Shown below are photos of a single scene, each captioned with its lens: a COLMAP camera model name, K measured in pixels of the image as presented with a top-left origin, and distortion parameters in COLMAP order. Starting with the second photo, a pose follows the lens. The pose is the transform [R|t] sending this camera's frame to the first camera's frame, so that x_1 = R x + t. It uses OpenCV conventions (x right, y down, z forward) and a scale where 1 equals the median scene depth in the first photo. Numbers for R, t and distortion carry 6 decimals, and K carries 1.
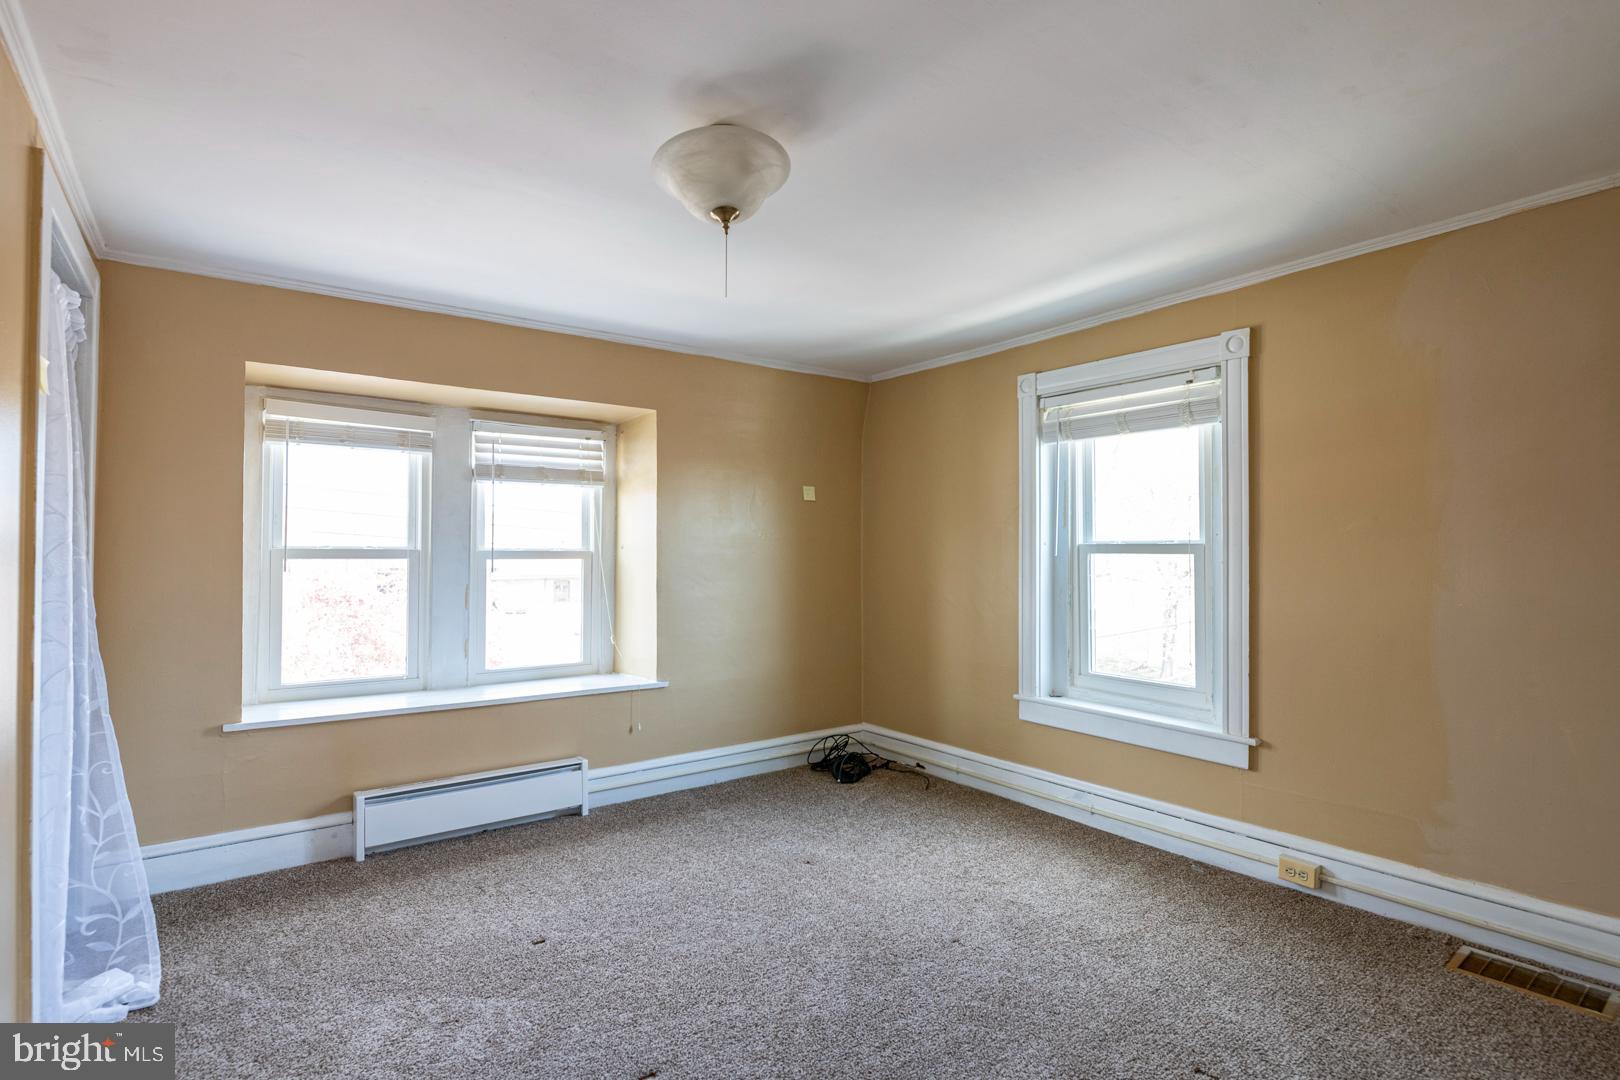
lens RADIAL K [[792.7, 0, 806.7], [0, 792.7, 546.3], [0, 0, 1]] dist [-0.020057, -0.000585]
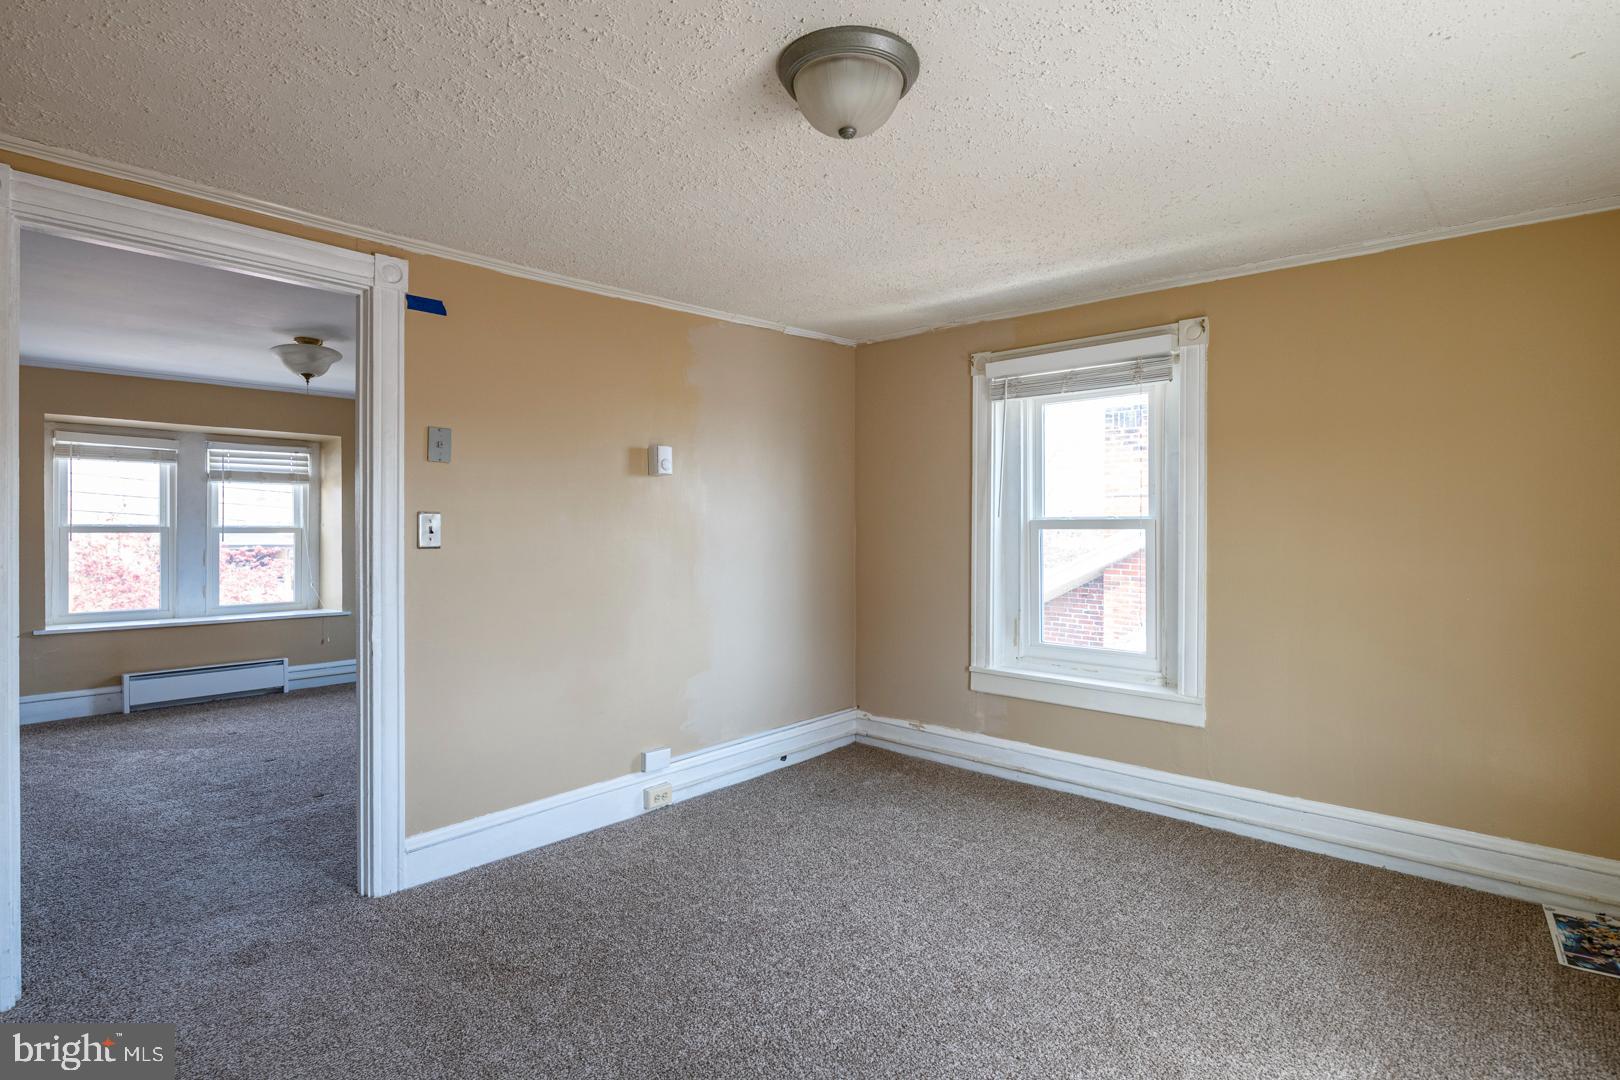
lens RADIAL K [[792.7, 0, 810.6], [0, 792.7, 536.7], [0, 0, 1]] dist [-0.020057, -0.000585]
pose [[0.979554, -0.001428, 0.201175, 0.434684], [-0.002306, 0.999829, 0.018324, -0.007064], [-0.201167, -0.018413, 0.979384, -0.755526]]
